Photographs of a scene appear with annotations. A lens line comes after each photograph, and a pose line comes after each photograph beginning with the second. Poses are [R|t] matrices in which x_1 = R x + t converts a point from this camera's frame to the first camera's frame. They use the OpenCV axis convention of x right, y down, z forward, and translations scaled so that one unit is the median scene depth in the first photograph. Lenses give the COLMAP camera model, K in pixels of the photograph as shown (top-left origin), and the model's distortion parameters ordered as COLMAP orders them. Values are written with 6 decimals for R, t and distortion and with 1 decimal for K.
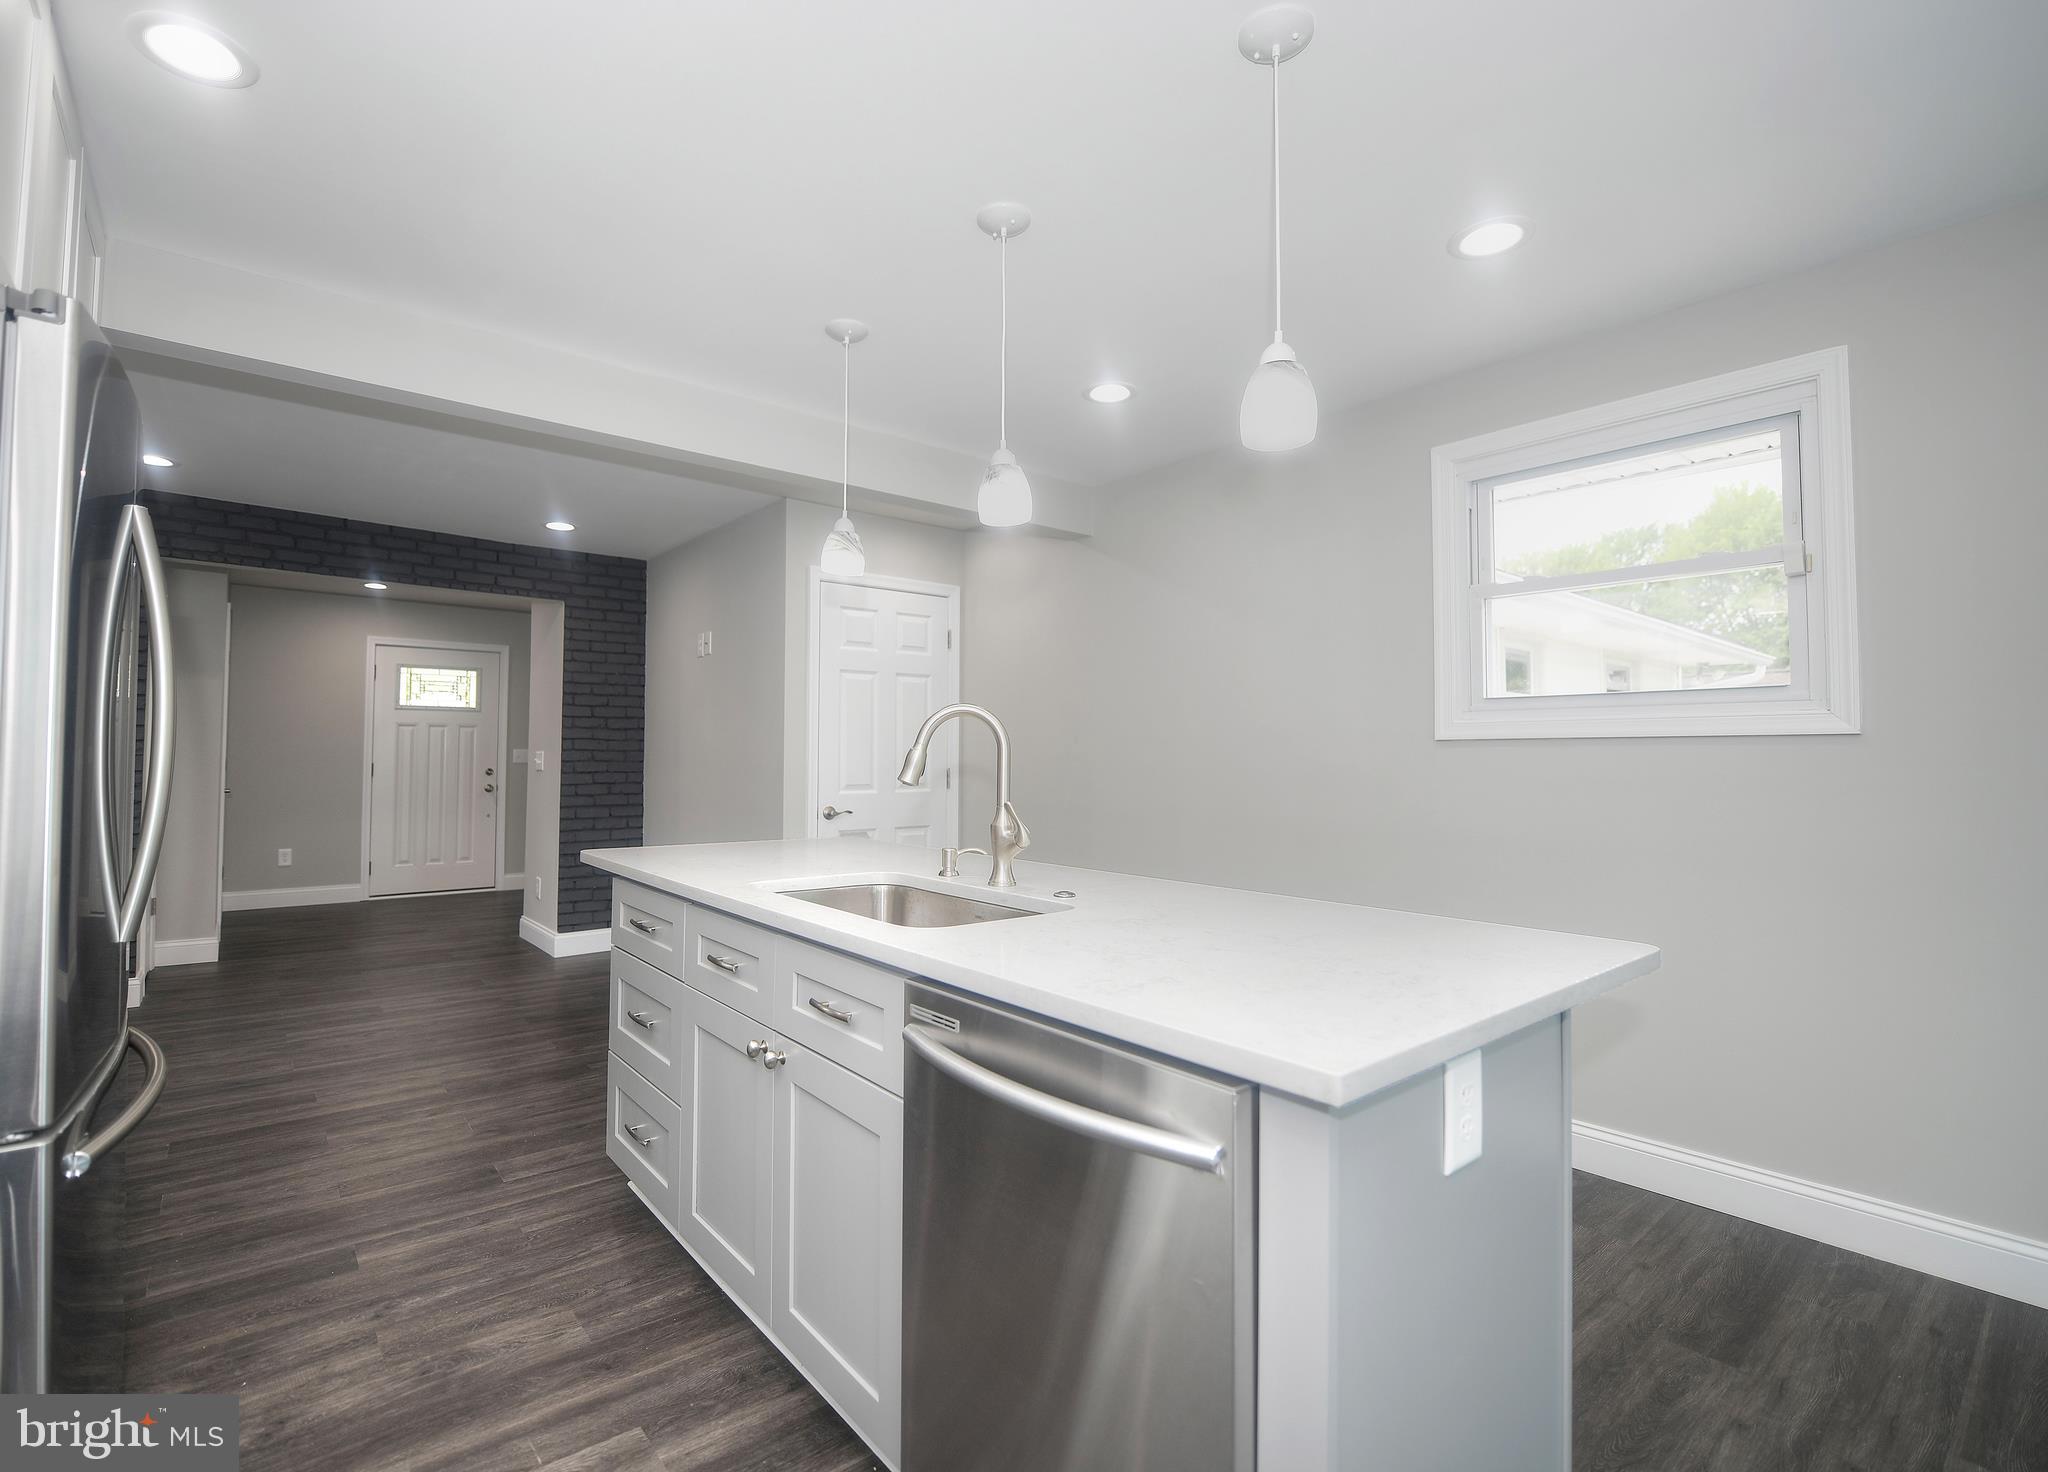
lens RADIAL K [[943.9, 0, 980.0], [0, 943.9, 724.9], [0, 0, 1]] dist [-0.001980, -0.000101]
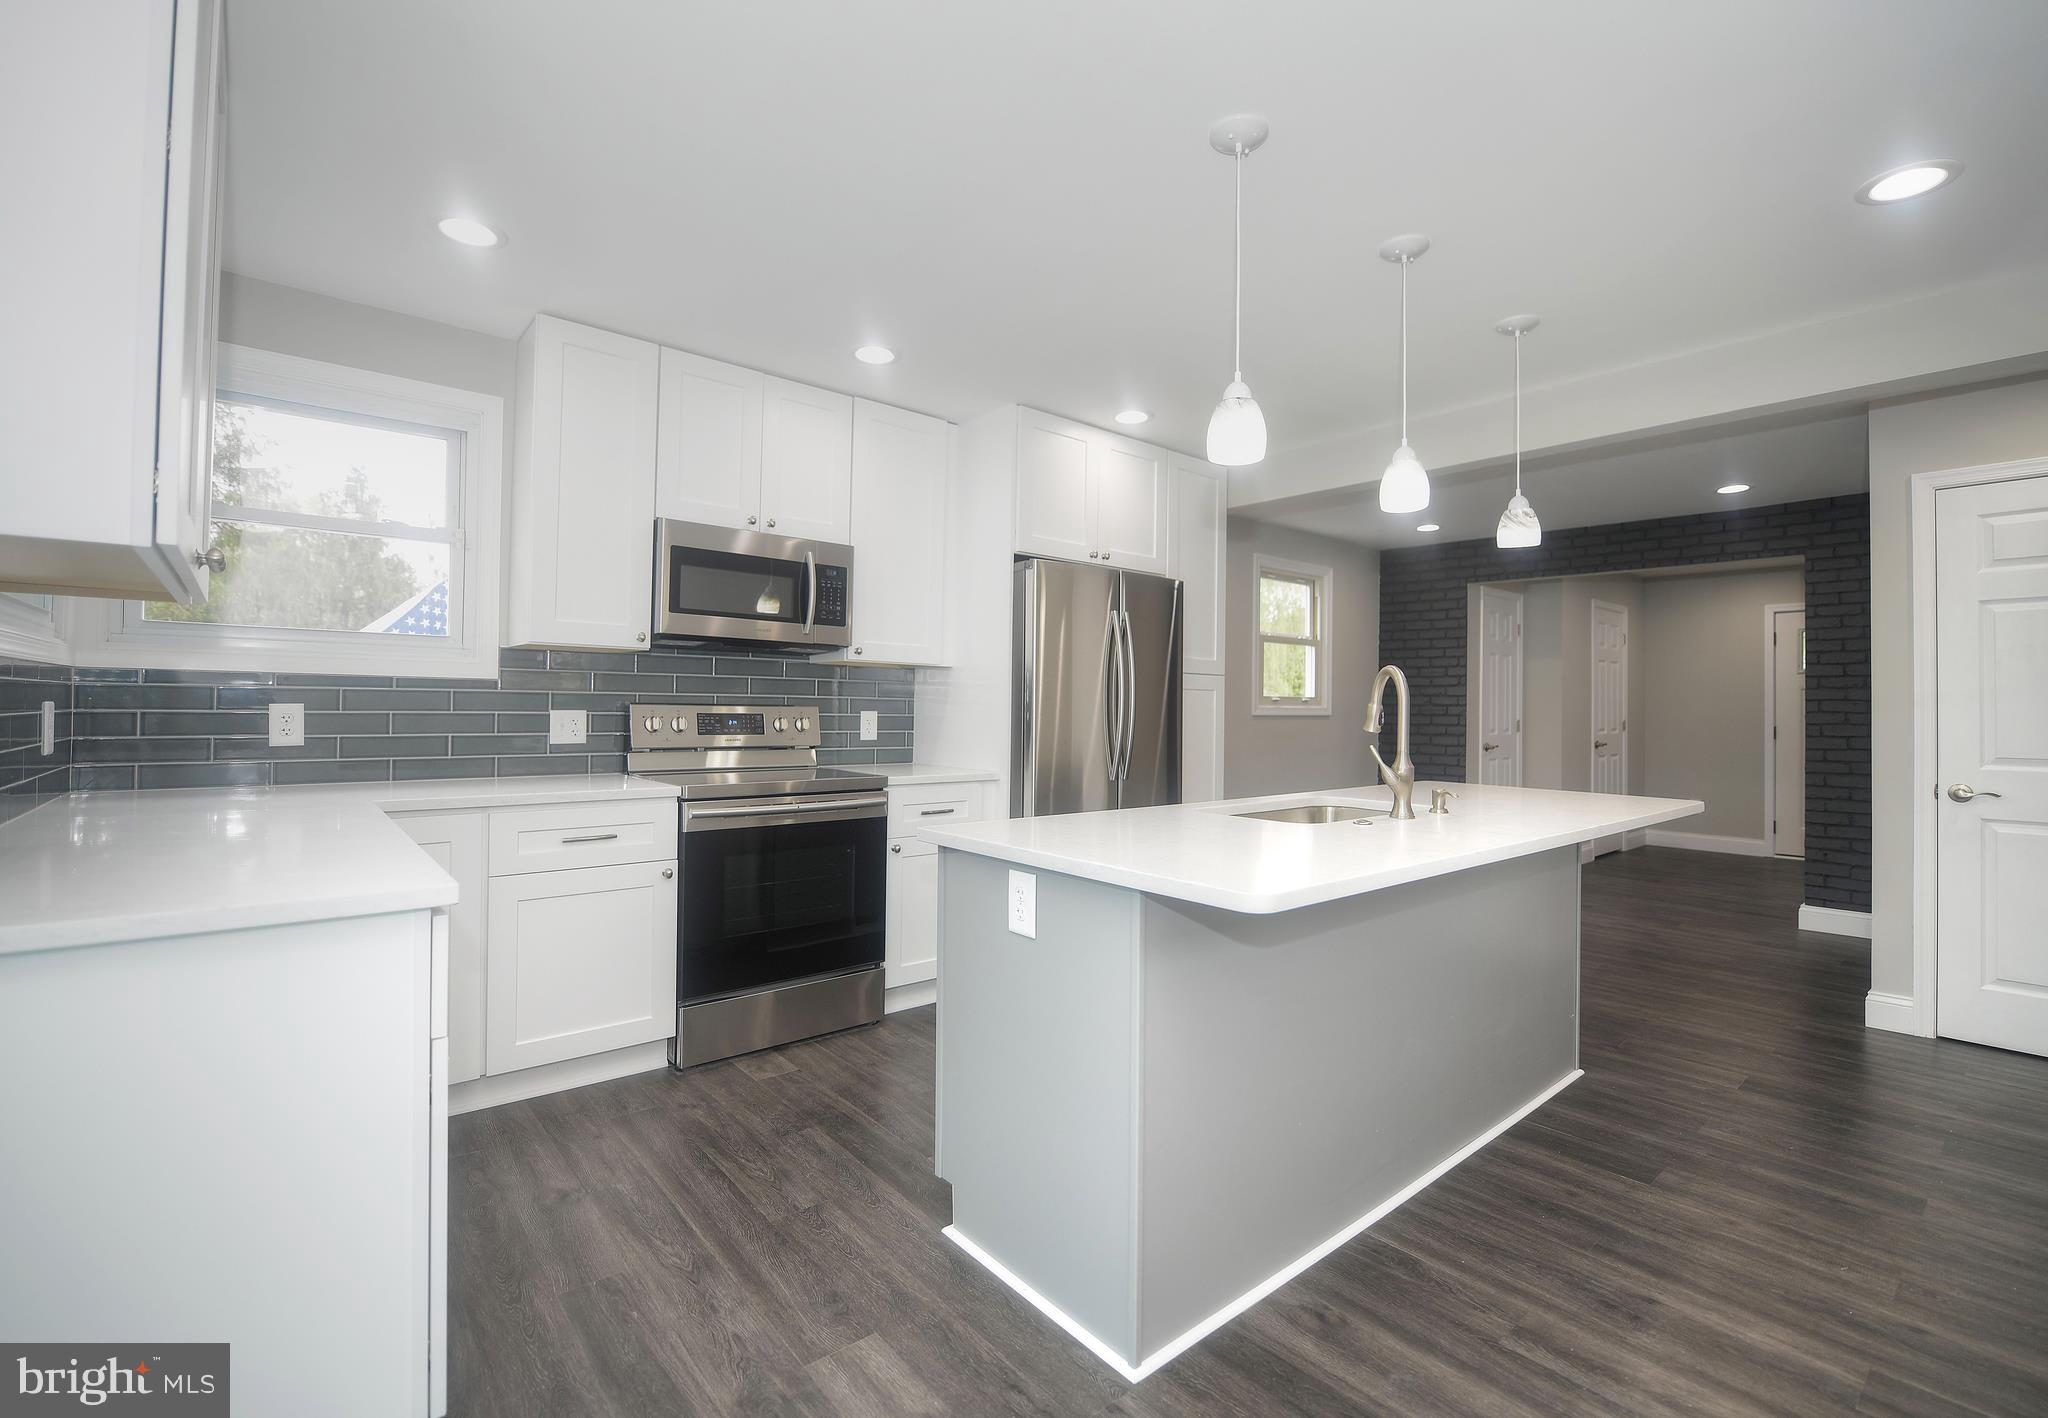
lens RADIAL K [[902.6, 0, 1026.9], [0, 902.6, 699.1], [0, 0, 1]] dist [-0.000181, 0.000021]
pose [[0.028601, -0.017045, -0.999446, 0.438052], [0.020632, 0.999652, -0.016458, 0.012160], [0.999378, -0.020150, 0.028942, 0.191302]]
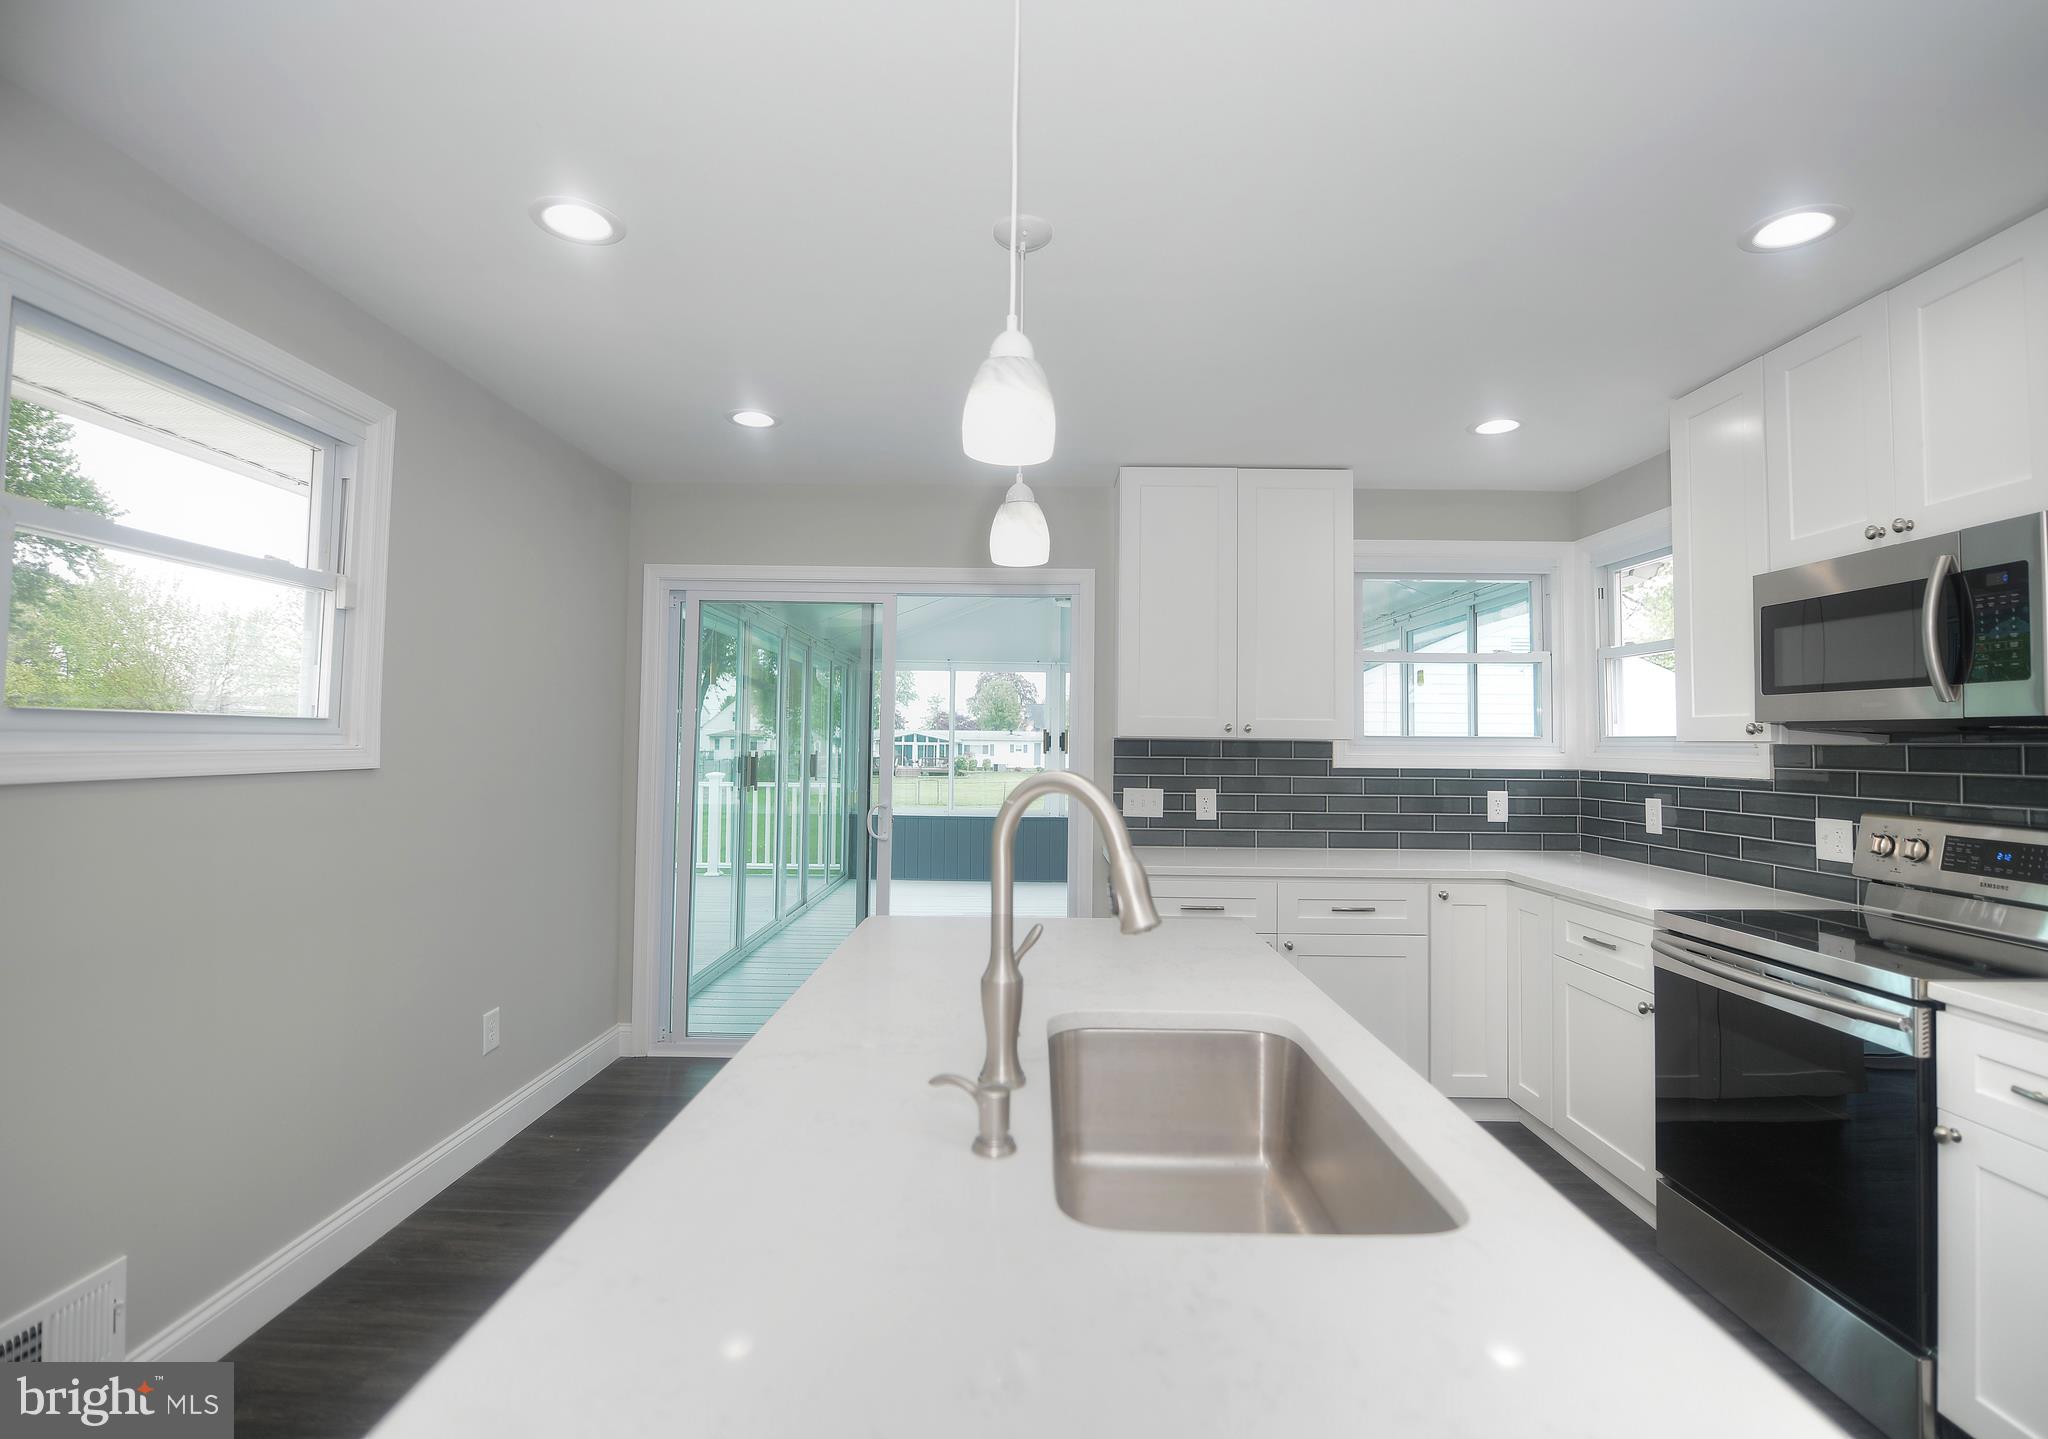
lens RADIAL K [[945.7, 0, 1018.2], [0, 945.7, 697.4], [0, 0, 1]] dist [-0.010266, -0.000142]
pose [[-0.780919, 0.012961, 0.624497, -0.145926], [-0.039099, 0.996810, -0.069581, -0.009404], [-0.623407, -0.078755, -0.777921, 0.568684]]
